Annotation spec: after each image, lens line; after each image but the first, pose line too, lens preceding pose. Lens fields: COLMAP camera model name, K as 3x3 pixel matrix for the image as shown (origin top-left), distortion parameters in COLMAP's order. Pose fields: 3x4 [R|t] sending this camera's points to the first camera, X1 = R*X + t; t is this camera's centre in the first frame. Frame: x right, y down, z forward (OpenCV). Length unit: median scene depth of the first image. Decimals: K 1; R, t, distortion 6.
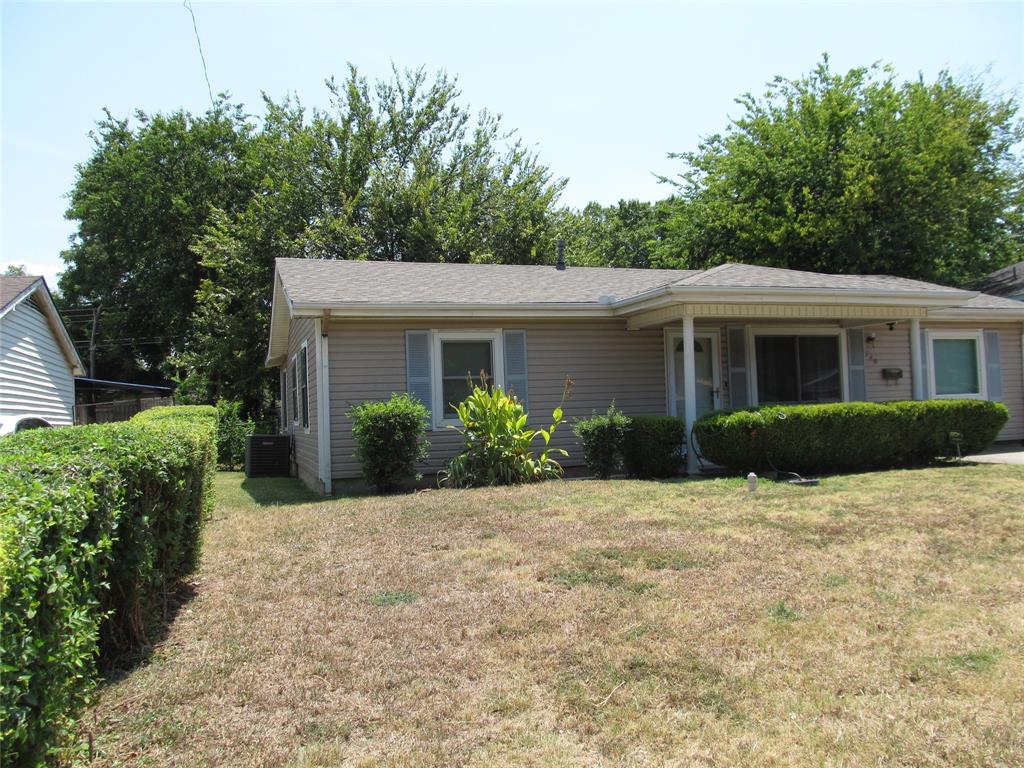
lens RADIAL K [[863.5, 0, 513.3], [0, 863.5, 381.9], [0, 0, 1]] dist [-0.043932, 0.003029]
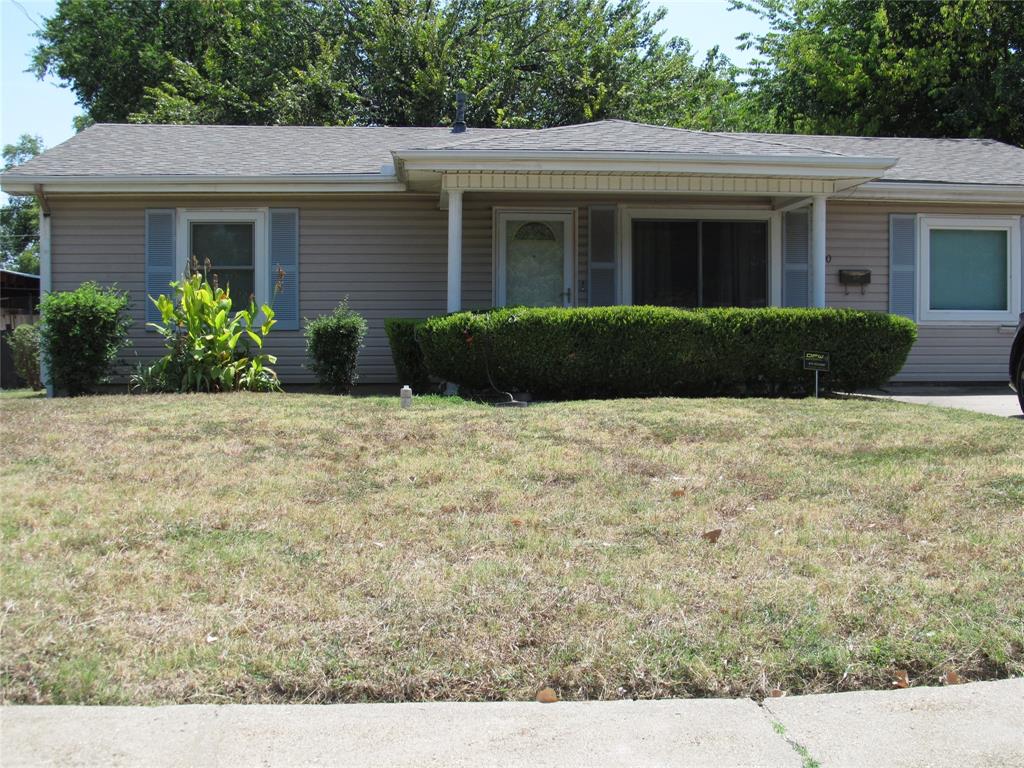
lens RADIAL K [[1253.3, 0, 509.1], [0, 1253.3, 385.4], [0, 0, 1]] dist [-0.149546, 0.204596]
pose [[0.970474, 0.038468, -0.238117, 0.503671], [-0.022928, 0.997443, 0.067693, 0.020084], [0.240112, -0.060235, 0.968875, -0.068606]]
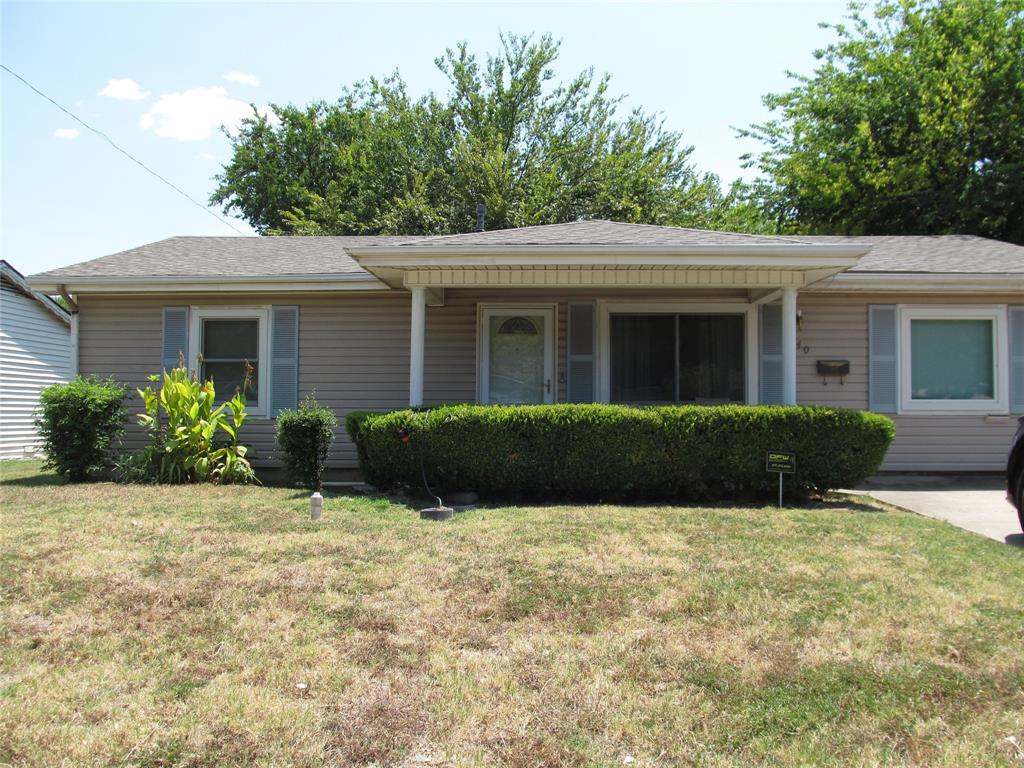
lens RADIAL K [[863.5, 0, 513.3], [0, 863.5, 381.9], [0, 0, 1]] dist [-0.043932, 0.003029]
pose [[0.935833, 0.026110, -0.351475, 0.542518], [-0.022092, 0.999637, 0.015436, -0.003533], [0.351750, -0.006681, 0.936070, 0.291329]]
